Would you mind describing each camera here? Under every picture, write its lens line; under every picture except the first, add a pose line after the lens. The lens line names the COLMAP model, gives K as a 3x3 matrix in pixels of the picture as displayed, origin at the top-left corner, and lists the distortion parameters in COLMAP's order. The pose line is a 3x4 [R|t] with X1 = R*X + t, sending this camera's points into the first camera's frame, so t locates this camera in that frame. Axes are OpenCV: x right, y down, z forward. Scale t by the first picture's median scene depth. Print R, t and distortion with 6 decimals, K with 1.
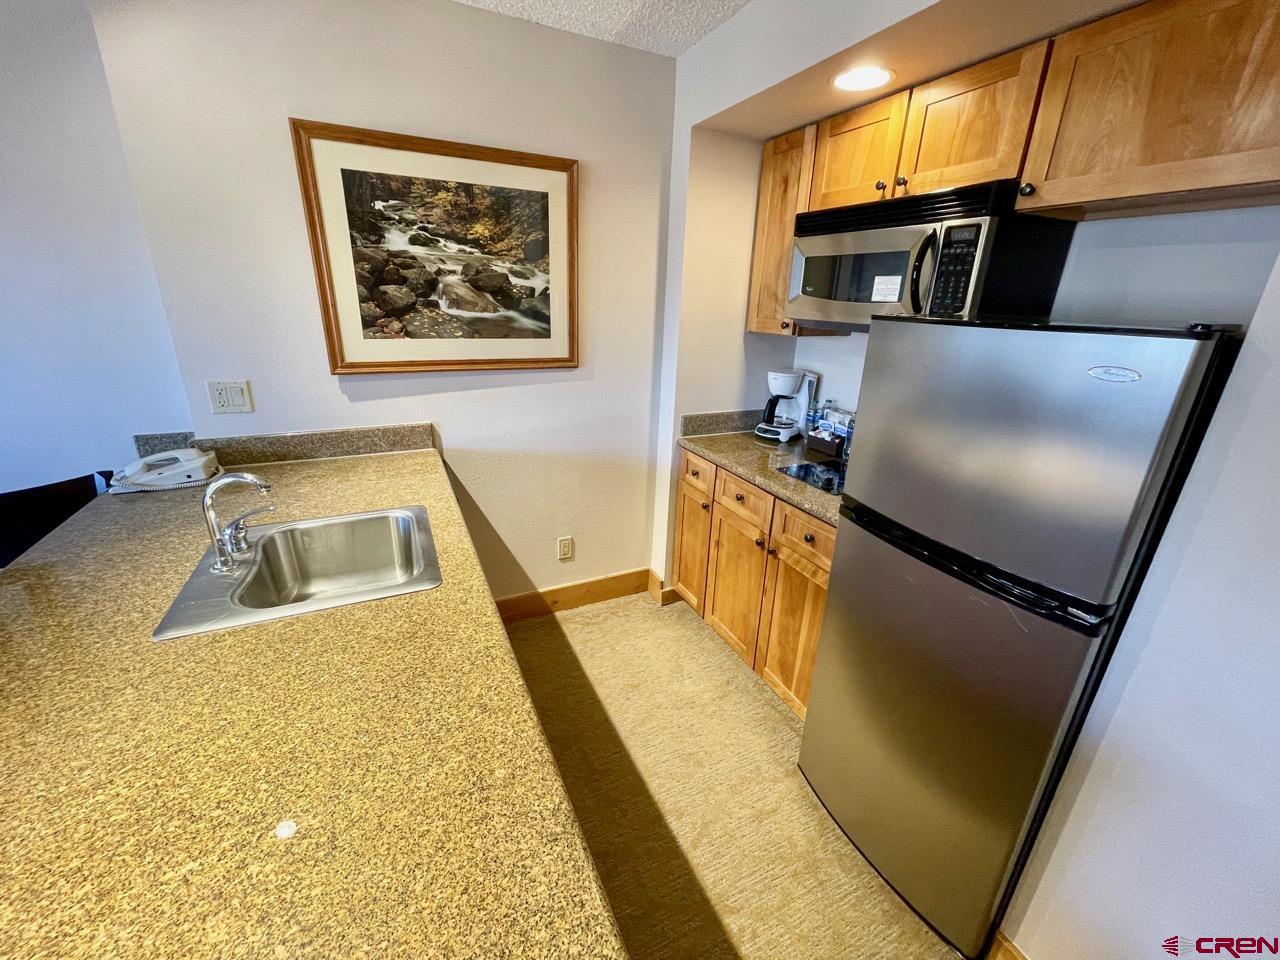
lens RADIAL K [[517.5, 0, 640.2], [0, 517.5, 476.5], [0, 0, 1]] dist [-0.005889, 0.000739]
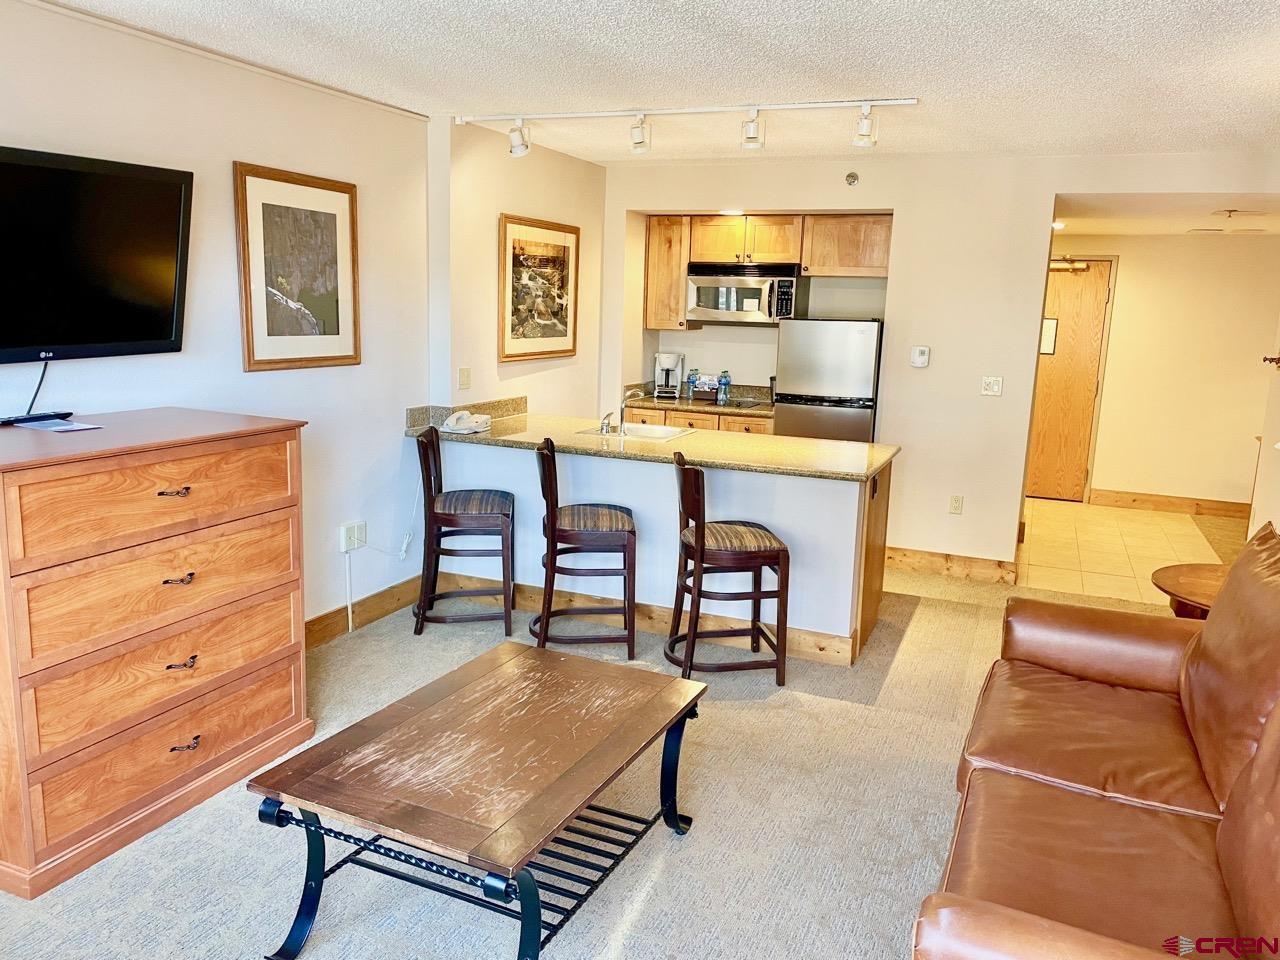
lens RADIAL K [[963.2, 0, 640.0], [0, 963.2, 480.0], [0, 0, 1]] dist [0.062906, -0.072219]
pose [[0.746364, -0.131228, 0.652472, -2.173533], [0.214401, 0.975513, -0.049054, 0.366330], [-0.630058, 0.176503, 0.756223, -1.340524]]
